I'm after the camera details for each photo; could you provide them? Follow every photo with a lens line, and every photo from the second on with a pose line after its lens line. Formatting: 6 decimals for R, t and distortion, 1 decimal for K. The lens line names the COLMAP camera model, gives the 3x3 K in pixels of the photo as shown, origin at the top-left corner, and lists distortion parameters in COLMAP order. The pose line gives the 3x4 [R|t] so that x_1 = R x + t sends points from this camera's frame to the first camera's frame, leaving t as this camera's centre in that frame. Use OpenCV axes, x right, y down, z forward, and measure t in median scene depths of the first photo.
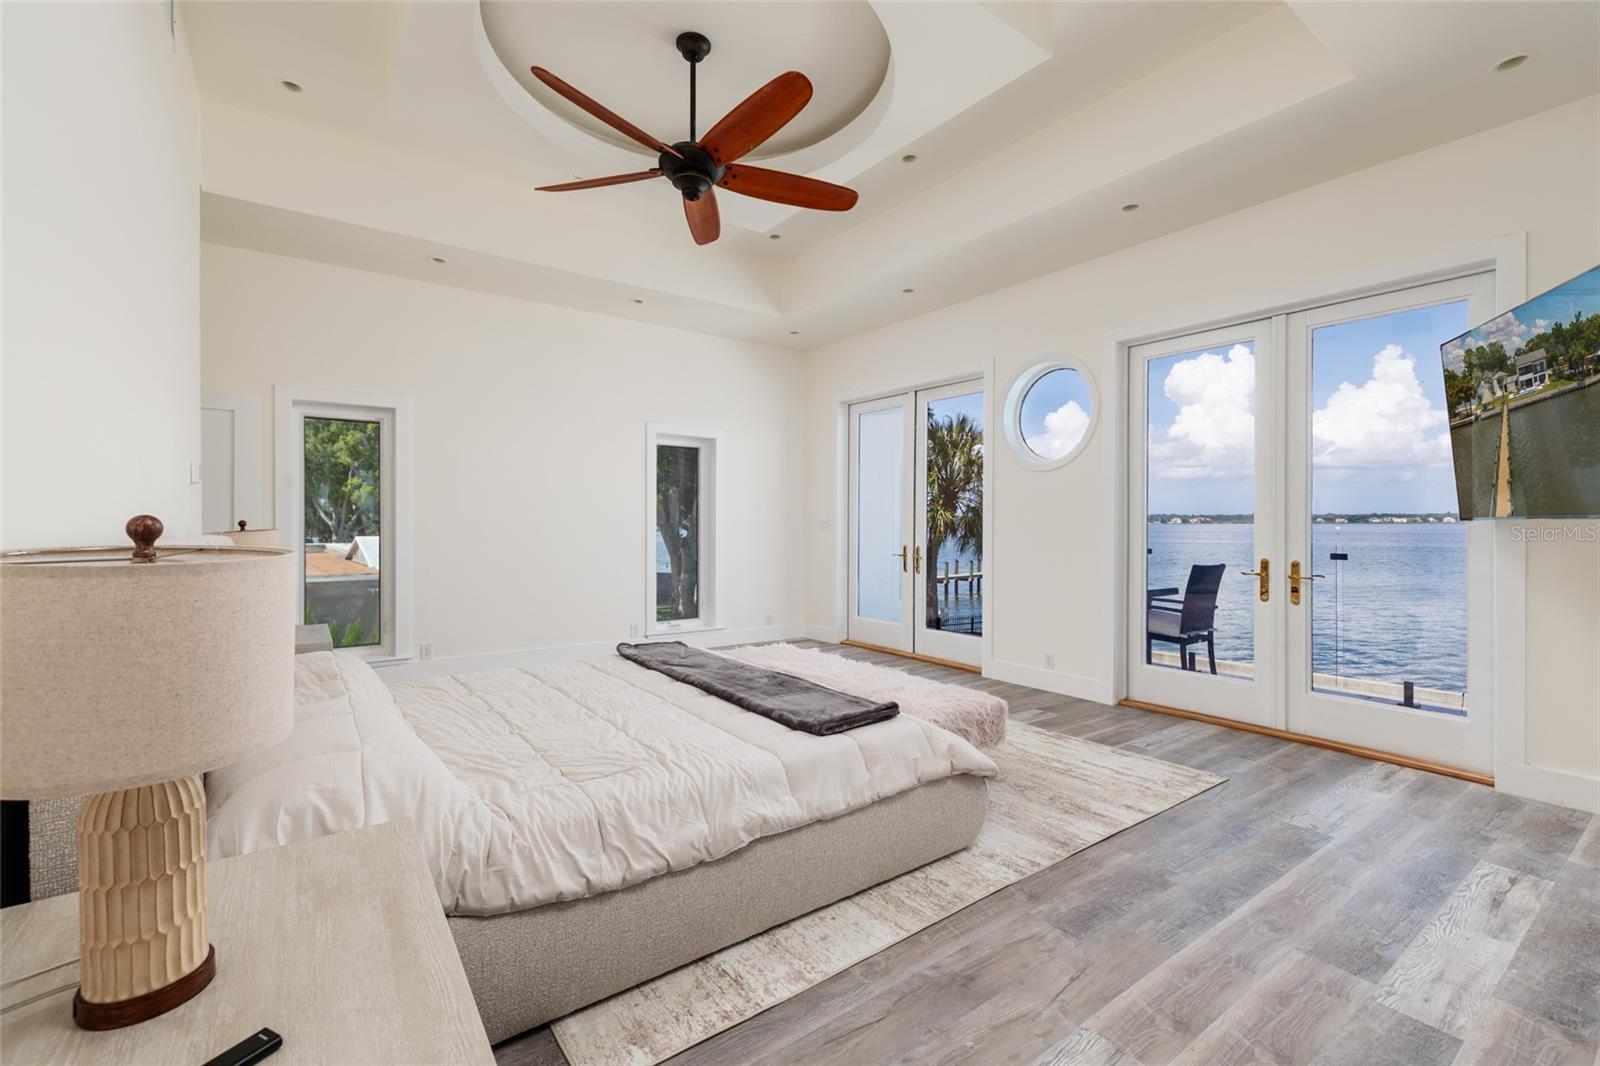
lens RADIAL K [[690.8, 0, 796.4], [0, 690.8, 532.4], [0, 0, 1]] dist [0.000242, 0.000010]
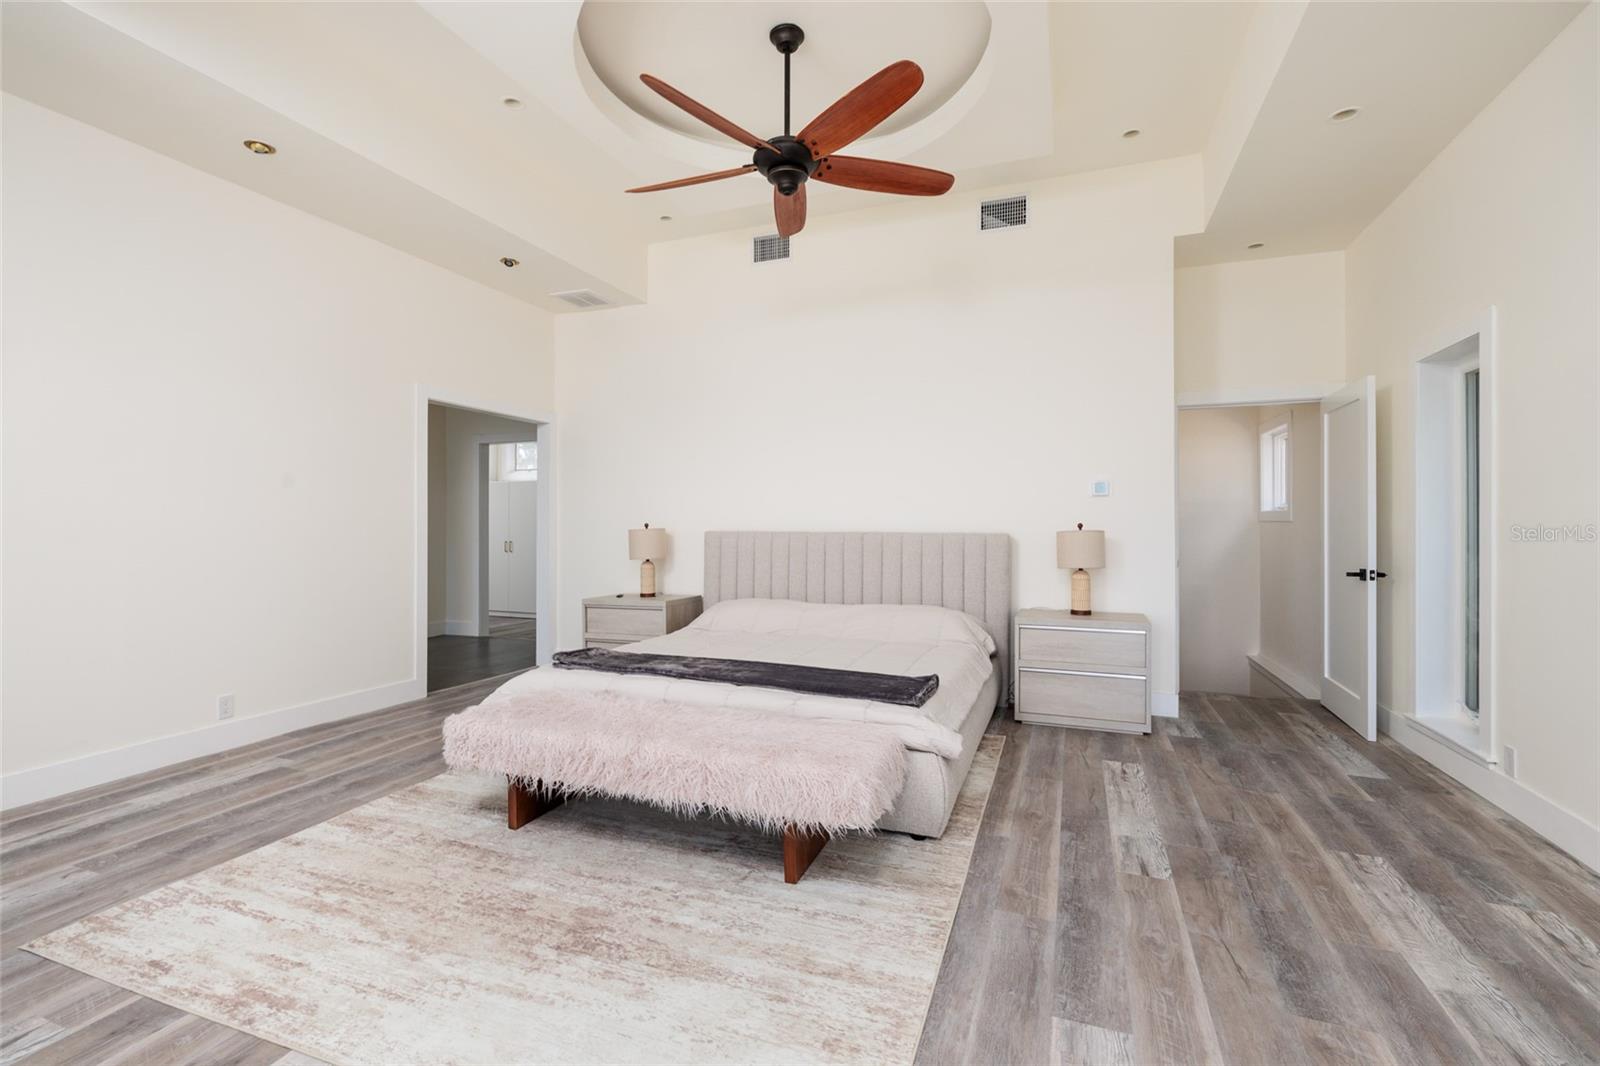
lens RADIAL K [[721.2, 0, 798.4], [0, 721.2, 527.0], [0, 0, 1]] dist [-0.022469, -0.000951]
pose [[-0.839696, 0.006263, -0.543021, 0.458612], [-0.000069, 0.999932, 0.011639, -0.014356], [0.543057, 0.009811, -0.839638, 2.209200]]
